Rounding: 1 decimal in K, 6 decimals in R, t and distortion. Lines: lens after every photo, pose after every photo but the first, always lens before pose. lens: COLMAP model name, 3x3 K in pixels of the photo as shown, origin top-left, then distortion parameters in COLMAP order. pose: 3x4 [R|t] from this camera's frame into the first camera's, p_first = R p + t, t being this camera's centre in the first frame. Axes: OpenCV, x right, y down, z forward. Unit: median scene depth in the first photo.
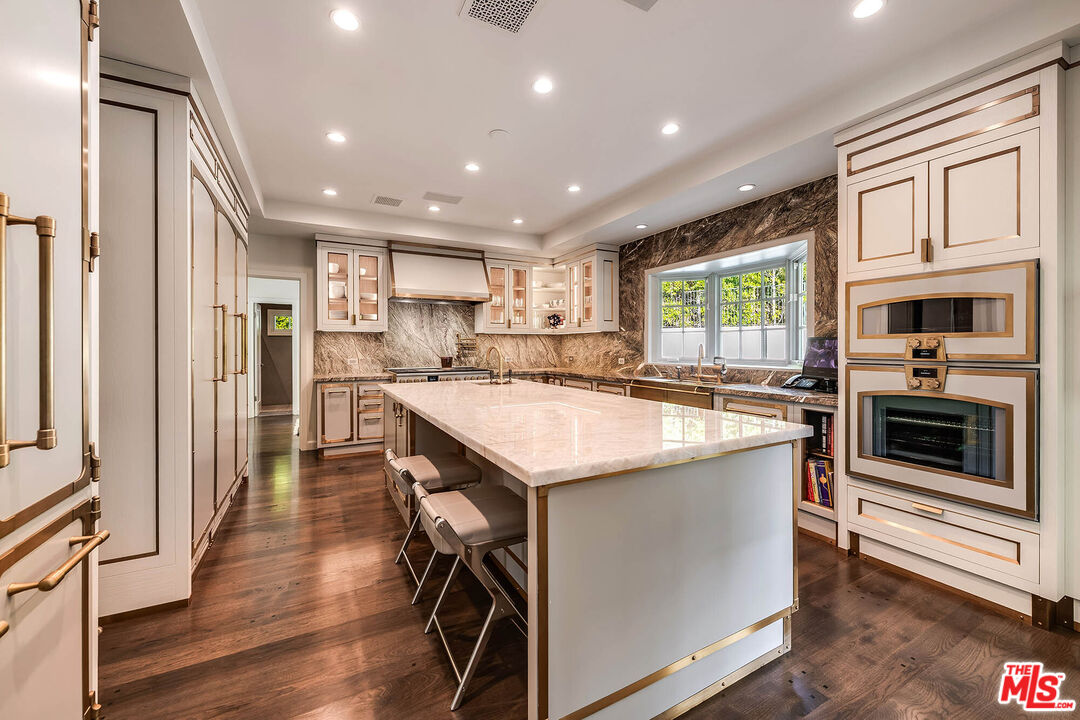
lens RADIAL K [[421.0, 0, 541.8], [0, 421.0, 355.1], [0, 0, 1]] dist [0.000579, 0.000012]
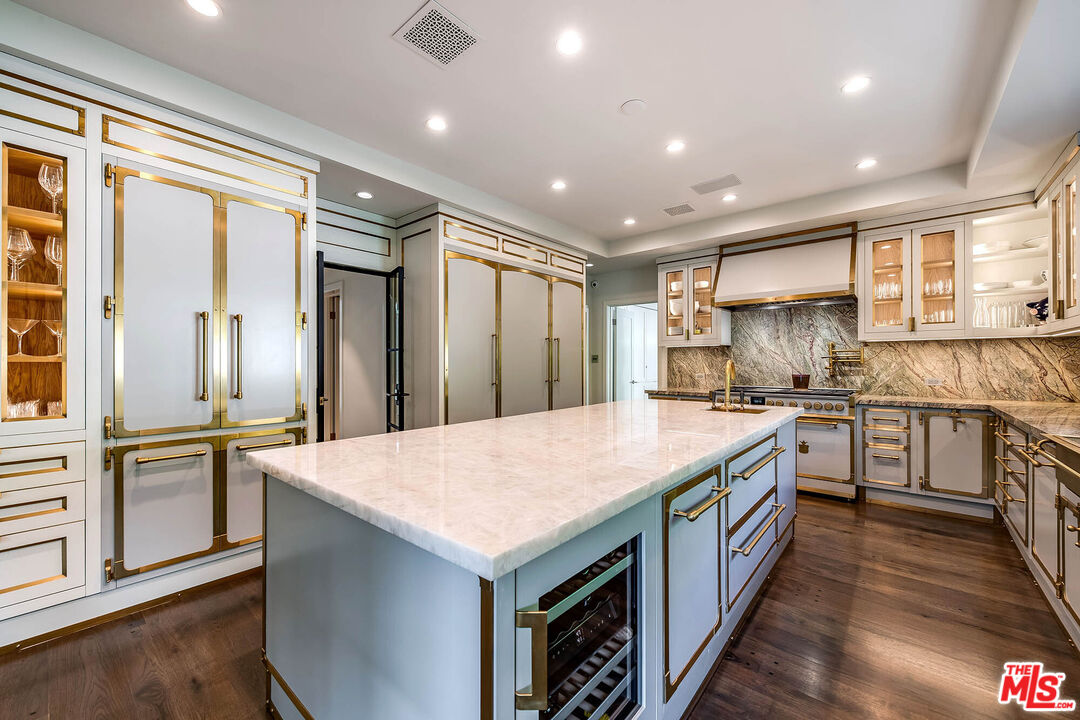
lens RADIAL K [[421.0, 0, 541.0], [0, 421.0, 359.3], [0, 0, 1]] dist [0.000579, 0.000012]
pose [[0.359019, -0.007169, -0.933303, 0.327141], [-0.018517, 0.999719, -0.014802, -0.003523], [0.933147, 0.022596, 0.358785, 0.290462]]
